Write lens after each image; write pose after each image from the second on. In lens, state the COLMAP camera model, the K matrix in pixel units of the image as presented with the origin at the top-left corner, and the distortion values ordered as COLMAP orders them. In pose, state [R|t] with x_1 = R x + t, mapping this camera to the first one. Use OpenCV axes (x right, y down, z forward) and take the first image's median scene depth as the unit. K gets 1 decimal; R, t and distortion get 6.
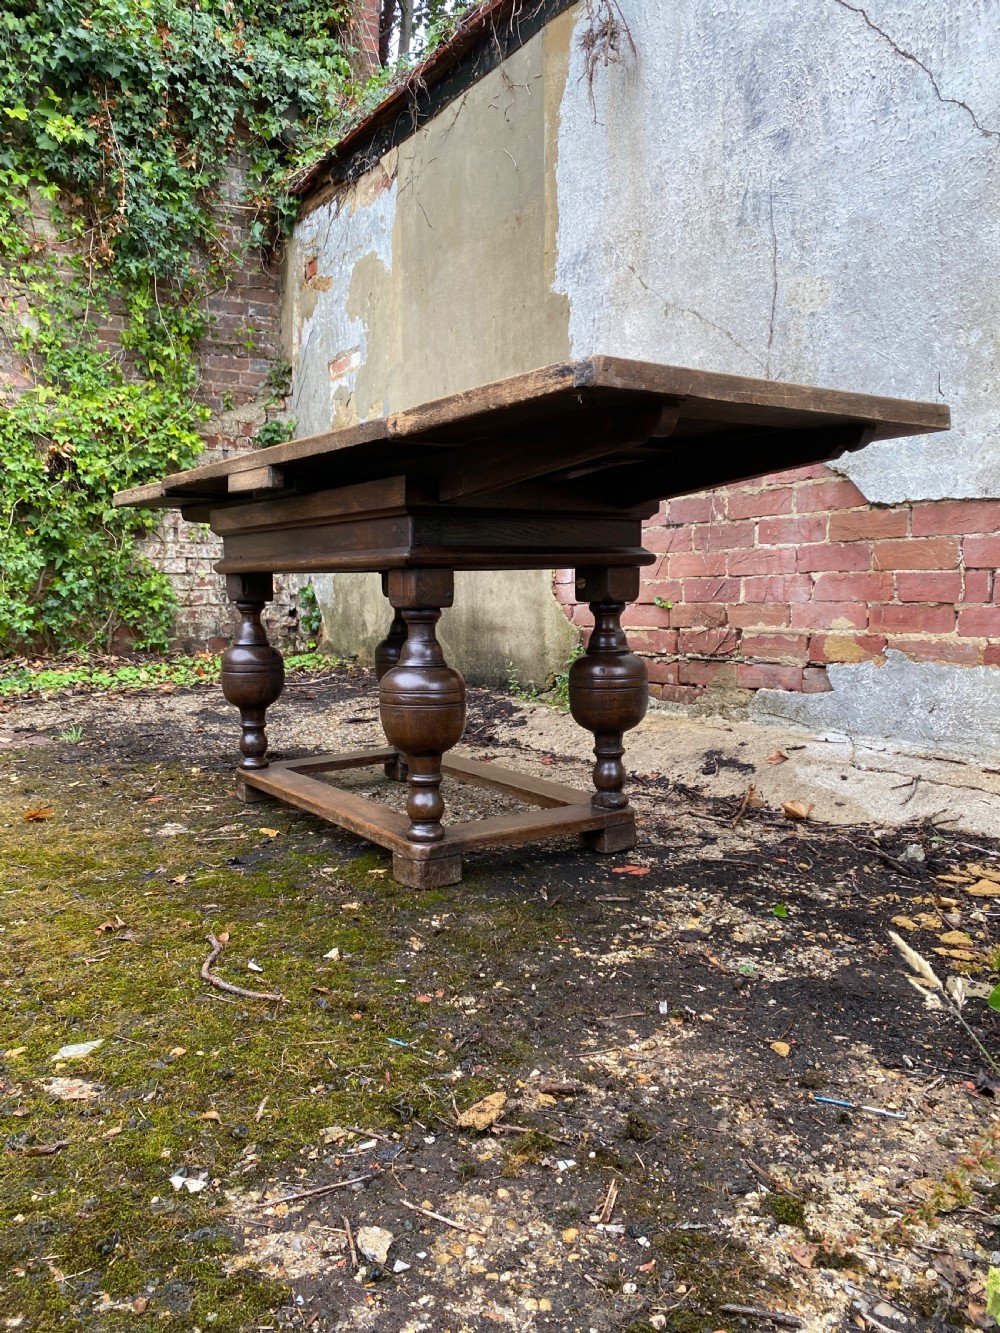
lens RADIAL K [[1022.7, 0, 493.2], [0, 1022.7, 658.9], [0, 0, 1]] dist [0.019154, -0.012826]
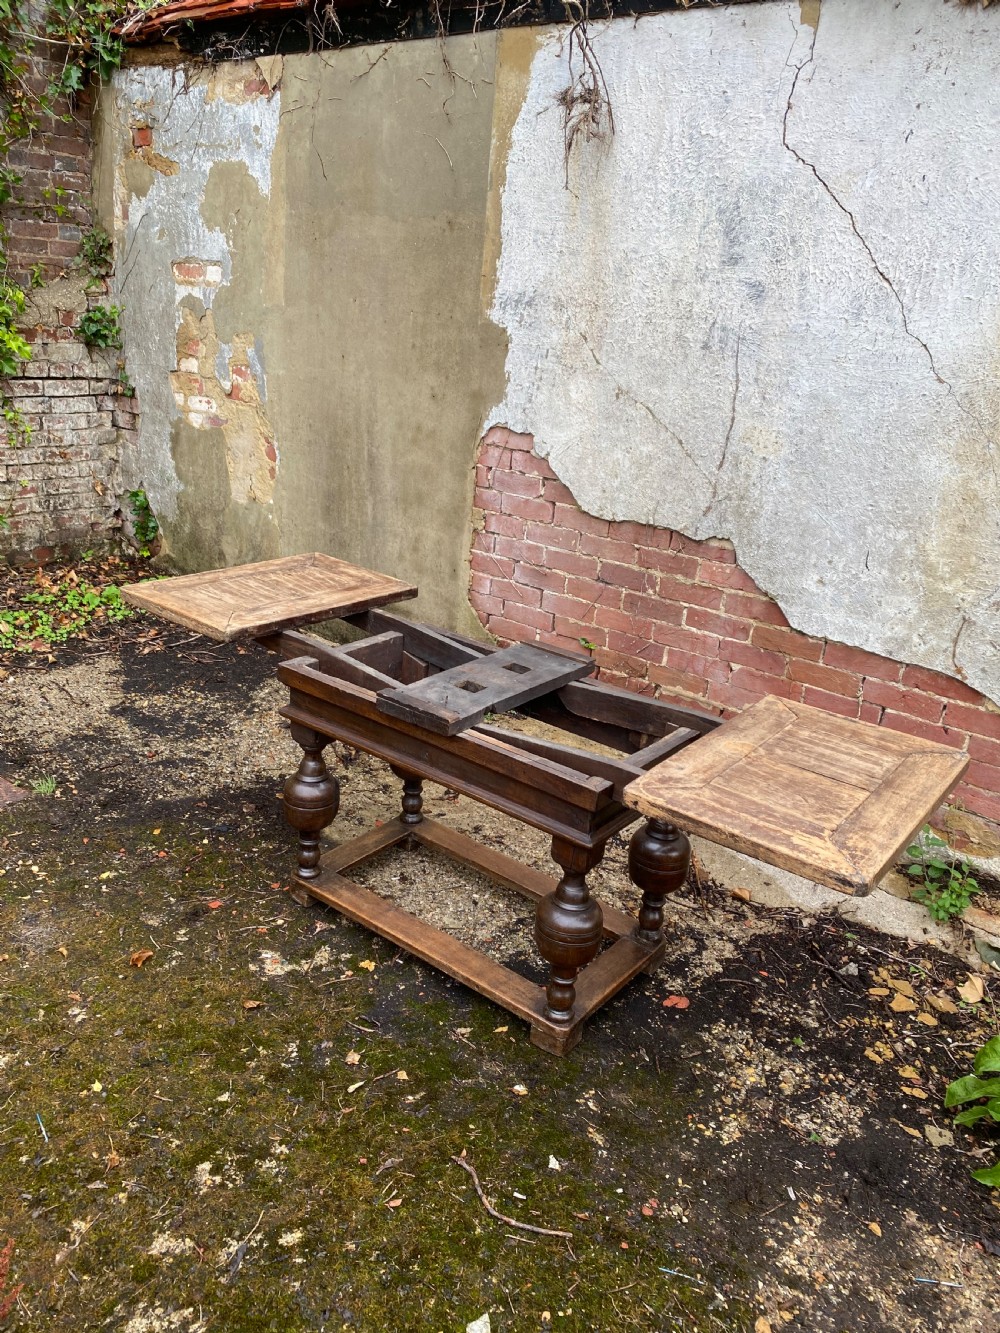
lens RADIAL K [[1022.7, 0, 503.1], [0, 1022.7, 657.5], [0, 0, 1]] dist [0.019154, -0.012826]
pose [[0.945786, -0.022433, 0.324015, -0.347293], [-0.067115, 0.962582, 0.262549, -0.390398], [-0.317781, -0.270061, 0.908891, -0.036787]]
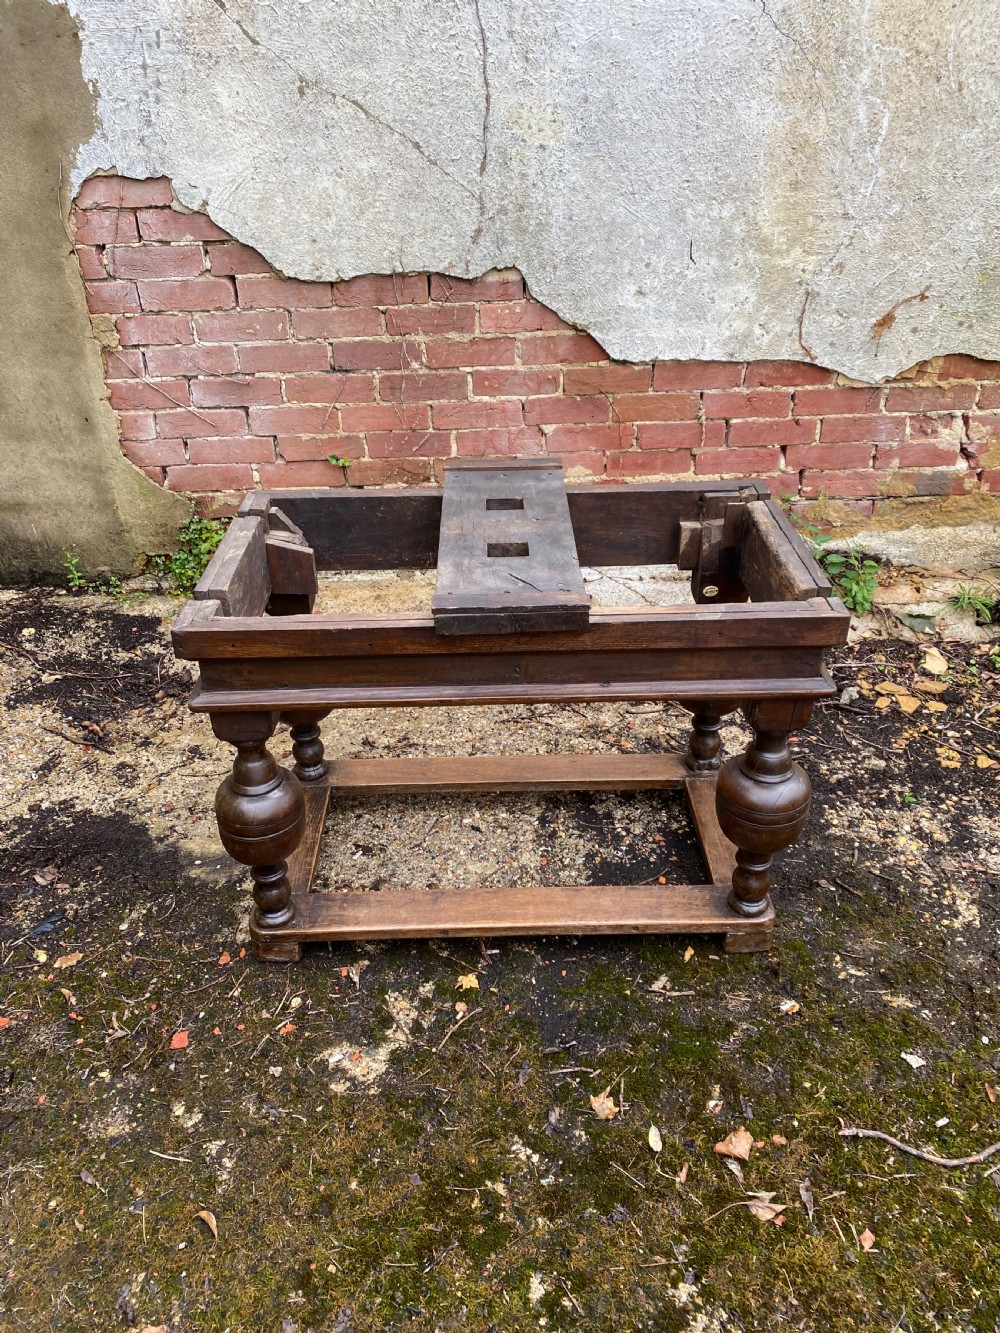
lens RADIAL K [[1022.7, 0, 505.9], [0, 1022.7, 656.2], [0, 0, 1]] dist [0.019154, -0.012826]
pose [[0.532655, -0.424973, 0.731900, -0.539285], [0.076162, 0.885350, 0.458644, -0.342654], [-0.842899, -0.188556, 0.503953, 0.467644]]
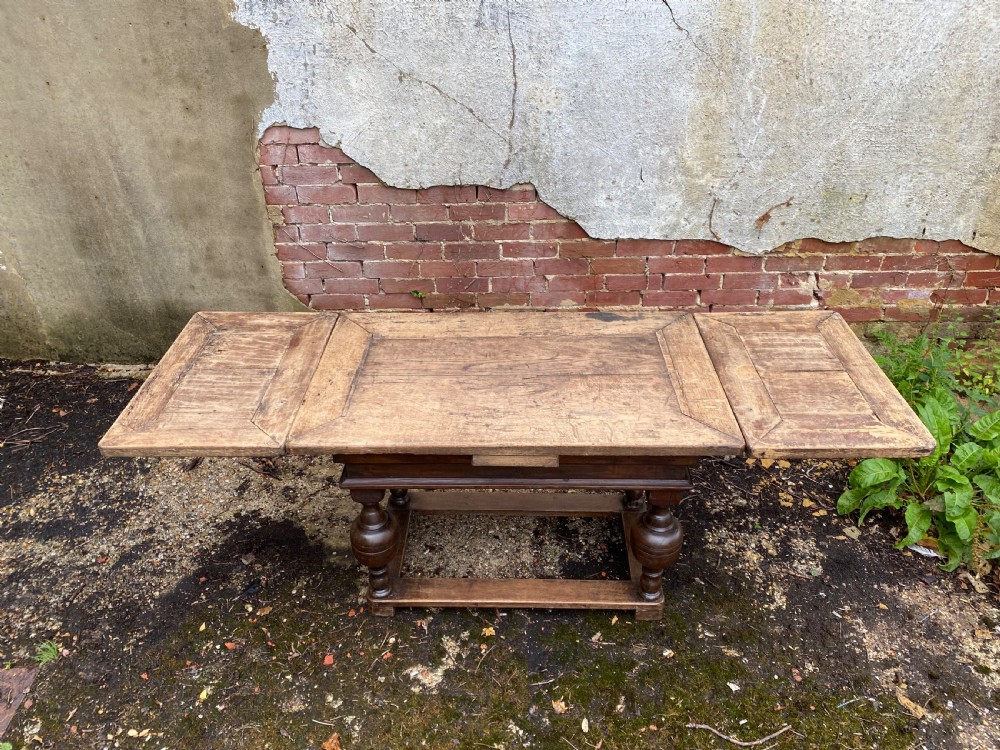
lens RADIAL K [[767.2, 0, 506.4], [0, 767.2, 385.8], [0, 0, 1]] dist [0.019154, -0.012826]
pose [[0.566680, -0.448163, 0.691393, -0.625614], [0.069094, 0.862024, 0.502135, -0.533211], [-0.821036, -0.236779, 0.519458, 0.376930]]
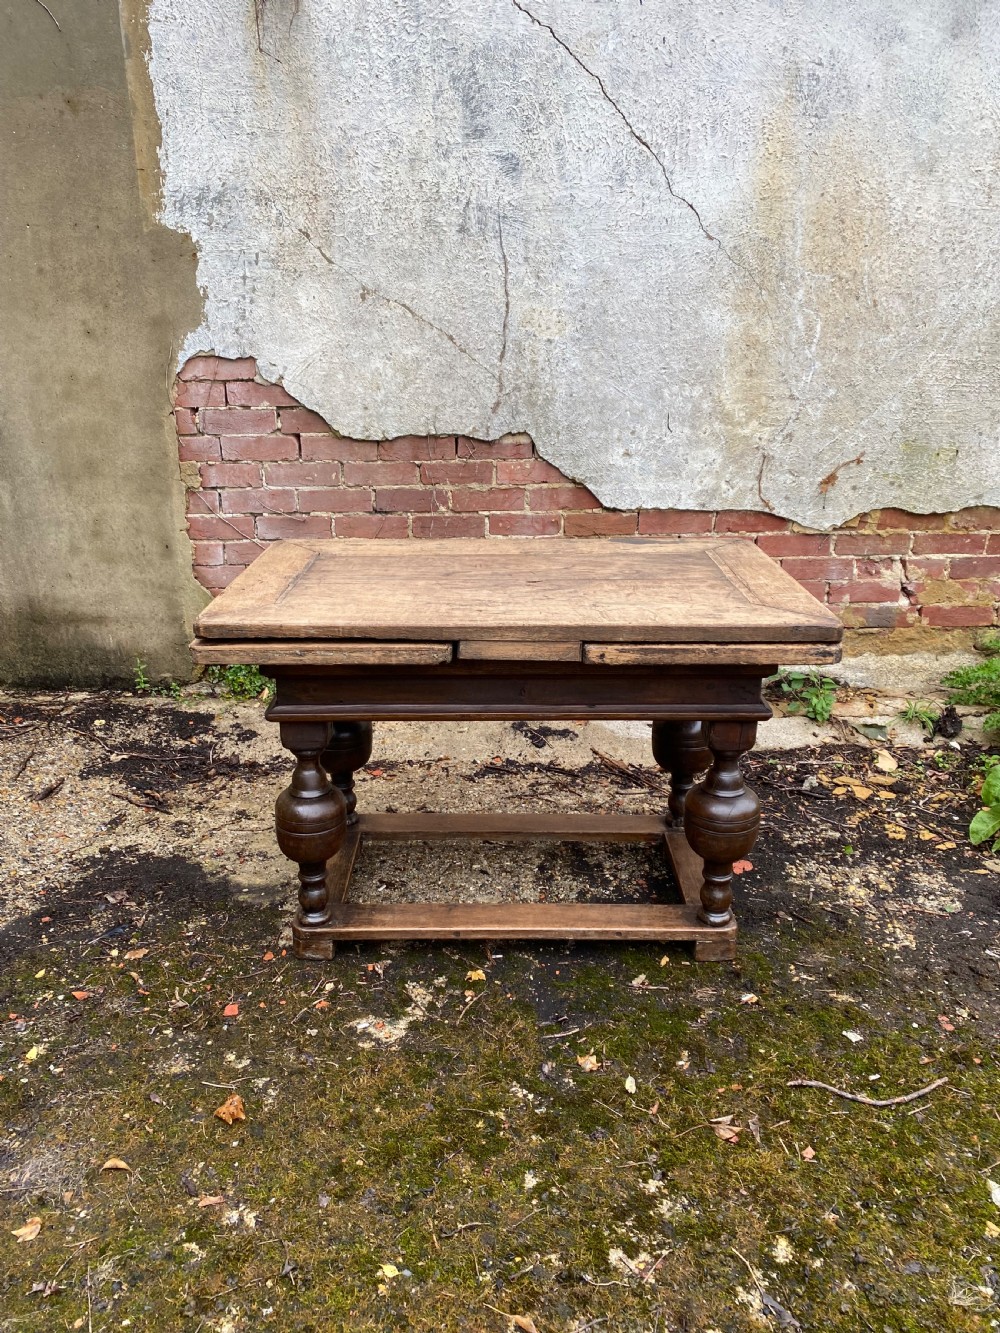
lens RADIAL K [[1022.7, 0, 500.6], [0, 1022.7, 657.3], [0, 0, 1]] dist [0.019154, -0.012826]
pose [[0.547586, -0.257547, 0.796128, -0.698493], [0.058906, 0.960958, 0.270352, -0.297244], [-0.834674, -0.101144, 0.541378, 0.373026]]
